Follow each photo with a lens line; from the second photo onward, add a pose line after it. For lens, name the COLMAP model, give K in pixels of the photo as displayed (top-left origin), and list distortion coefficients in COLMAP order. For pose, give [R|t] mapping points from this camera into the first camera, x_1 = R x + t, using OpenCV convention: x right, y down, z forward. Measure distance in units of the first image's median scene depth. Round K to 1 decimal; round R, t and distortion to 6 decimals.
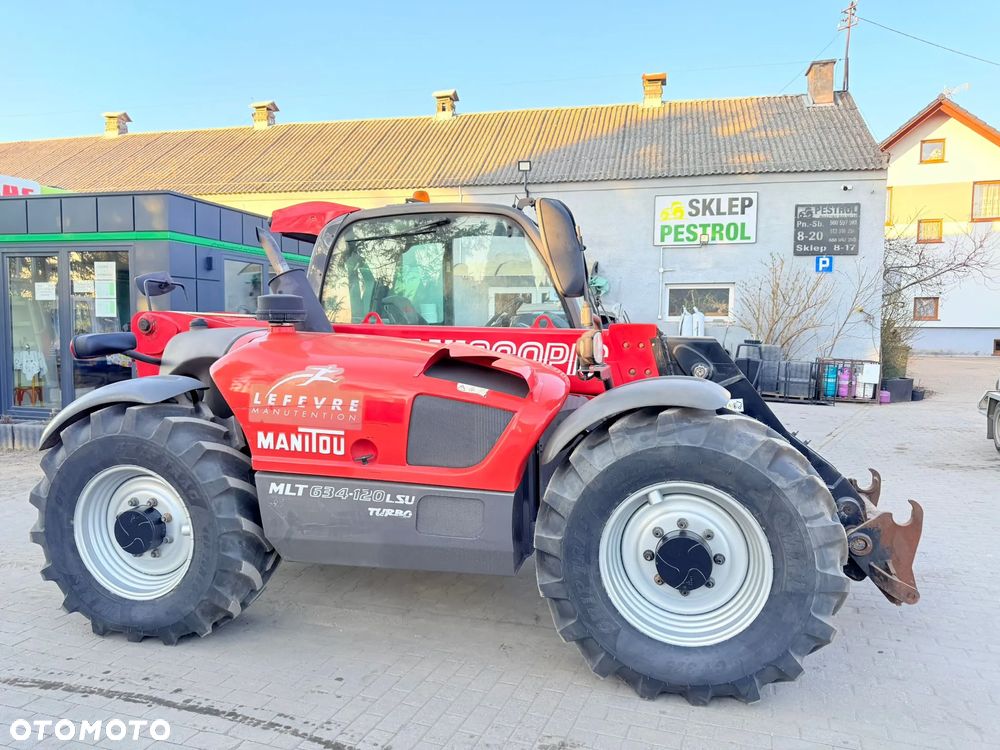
lens RADIAL K [[704.2, 0, 503.0], [0, 704.2, 375.9], [0, 0, 1]] dist [0.066614, -0.075332]
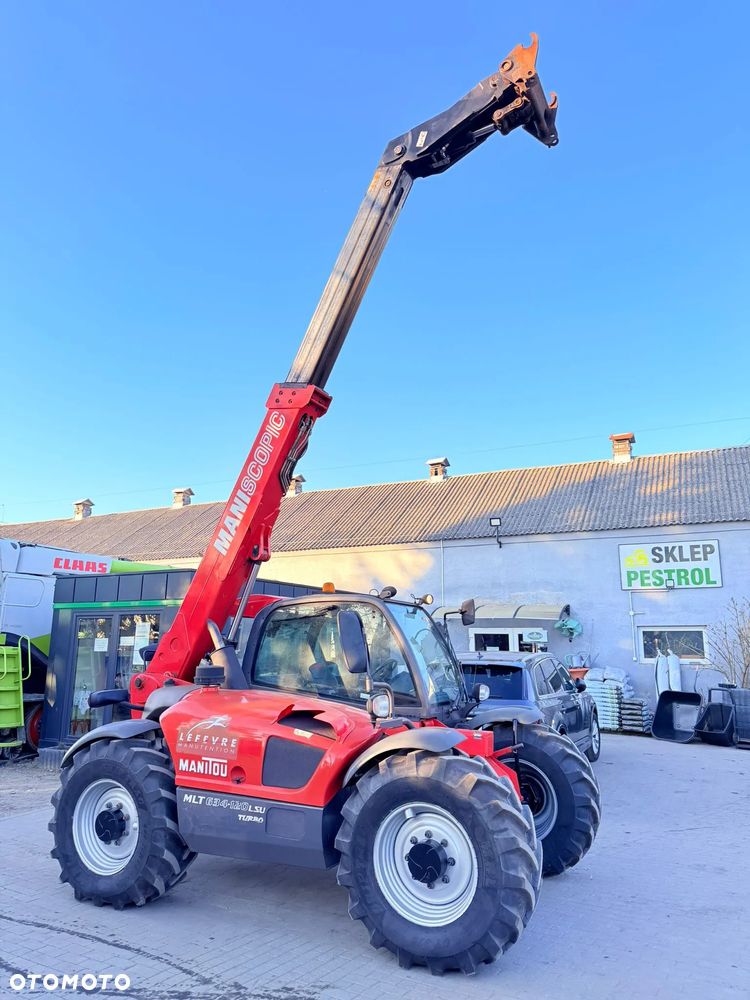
lens RADIAL K [[704.2, 0, 377.3], [0, 704.2, 505.4], [0, 0, 1]] dist [0.066614, -0.075332]
pose [[0.973519, -0.046581, -0.223812, 0.424266], [-0.016975, 0.961589, -0.273968, -0.034191], [0.227977, 0.270512, 0.935334, -0.488378]]
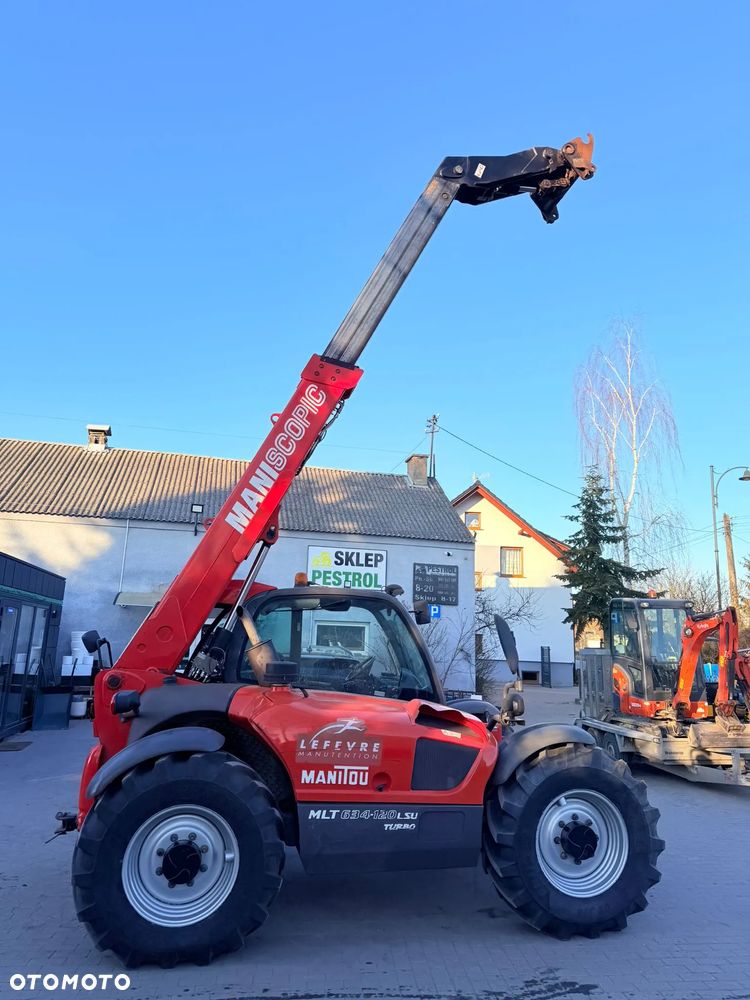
lens RADIAL K [[704.2, 0, 375.2], [0, 704.2, 497.4], [0, 0, 1]] dist [0.066614, -0.075332]
pose [[0.899808, 0.113121, 0.421366, -0.789889], [0.006055, 0.962471, -0.271318, -0.051303], [-0.436244, 0.246685, 0.865354, -0.351089]]
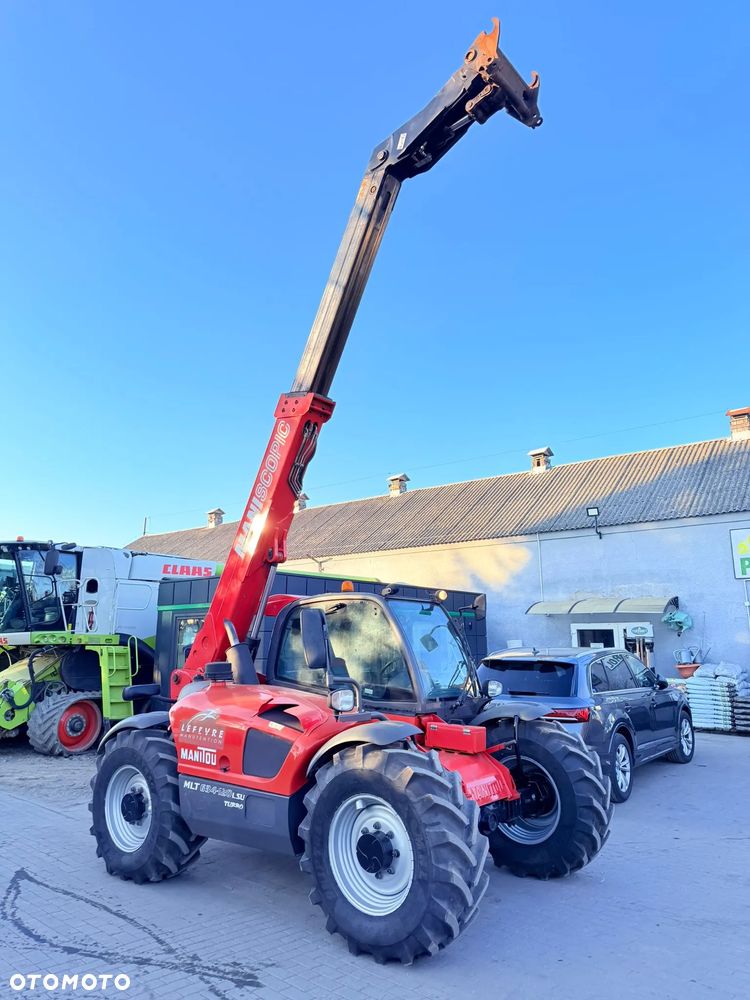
lens RADIAL K [[704.2, 0, 371.3], [0, 704.2, 501.5], [0, 0, 1]] dist [0.066614, -0.075332]
pose [[0.901620, -0.096455, -0.421637, 0.783322], [-0.023664, 0.962357, -0.270755, -0.037202], [0.431881, 0.254096, 0.865398, -0.405686]]
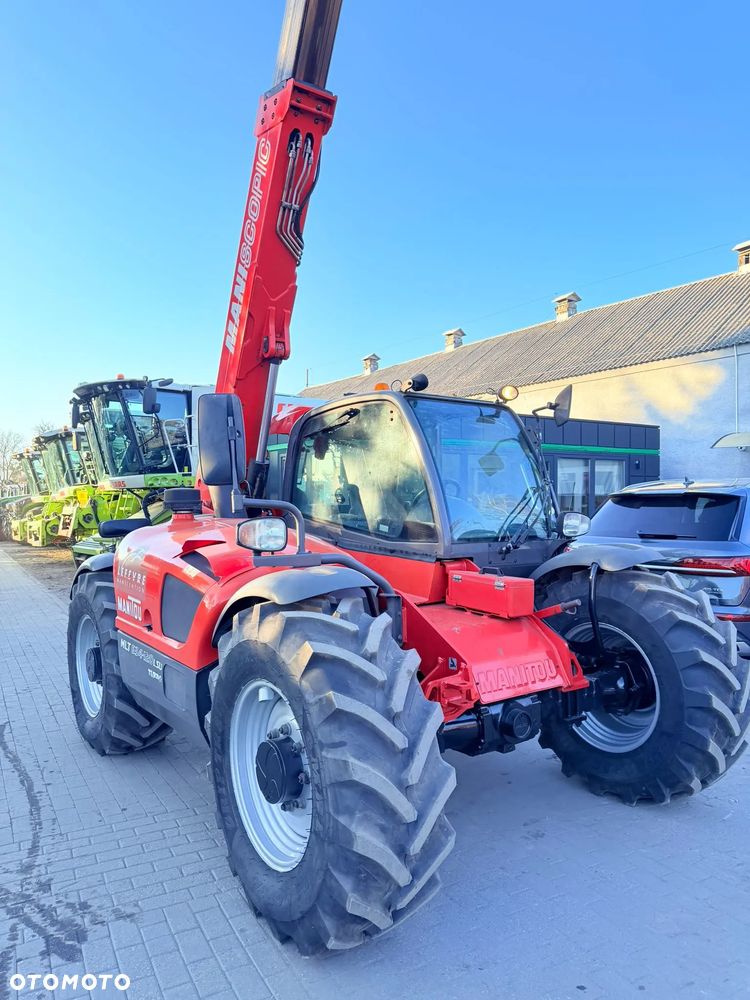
lens RADIAL K [[704.2, 0, 377.5], [0, 704.2, 507.6], [0, 0, 1]] dist [0.066614, -0.075332]
pose [[0.756300, -0.009744, -0.654152, 0.780420], [-0.035436, 0.997811, -0.055833, -0.024931], [0.653265, 0.065407, 0.754299, 0.304201]]
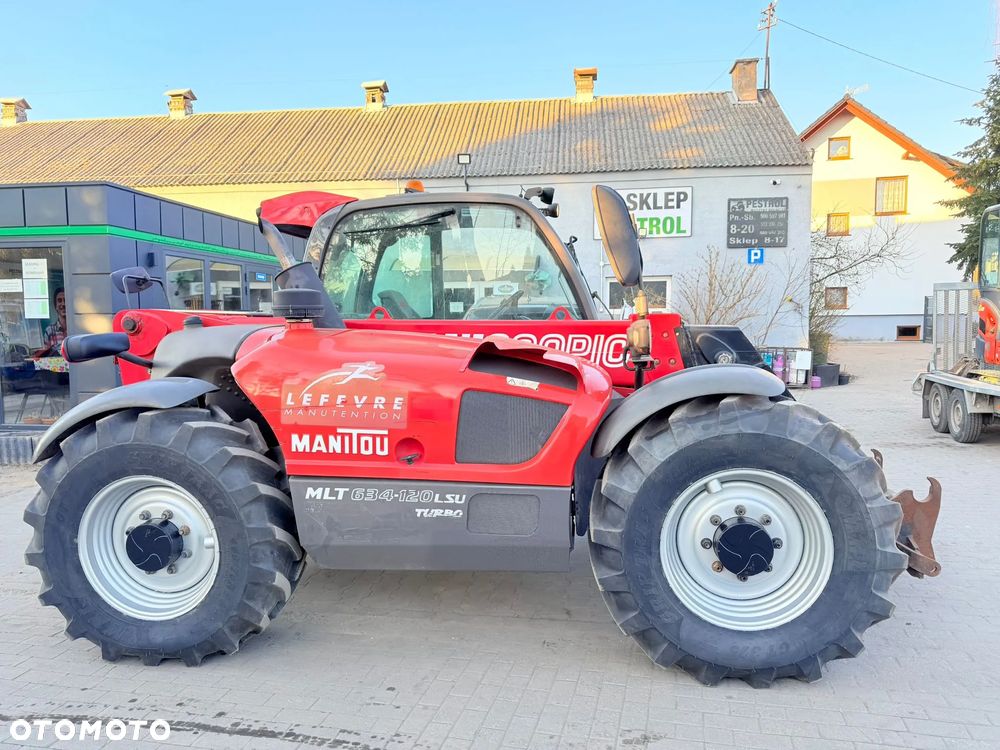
lens RADIAL K [[704.2, 0, 500.8], [0, 704.2, 379.6], [0, 0, 1]] dist [0.066614, -0.075332]
pose [[0.993439, -0.027471, 0.111015, -0.158148], [0.026222, 0.999575, 0.012700, 0.001097], [-0.111317, -0.009706, 0.993738, 0.031149]]
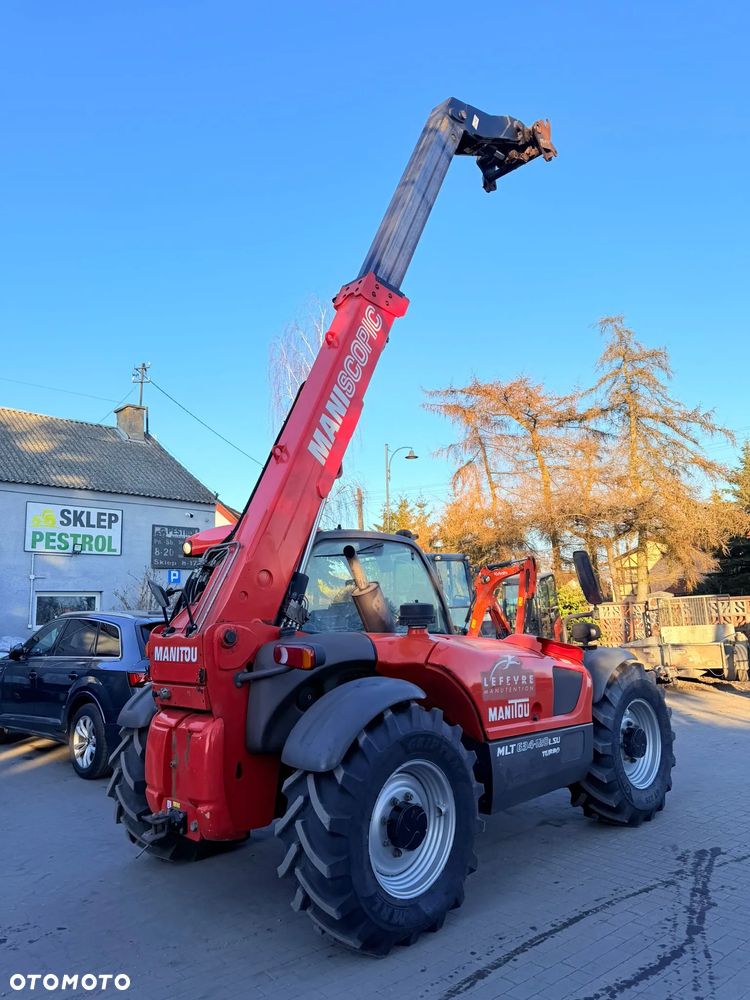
lens RADIAL K [[704.2, 0, 384.8], [0, 704.2, 504.4], [0, 0, 1]] dist [0.066614, -0.075332]
pose [[0.525615, 0.112822, 0.843208, -1.475911], [0.099696, 0.976169, -0.192758, -0.053107], [-0.844861, 0.185381, 0.501841, 0.397477]]
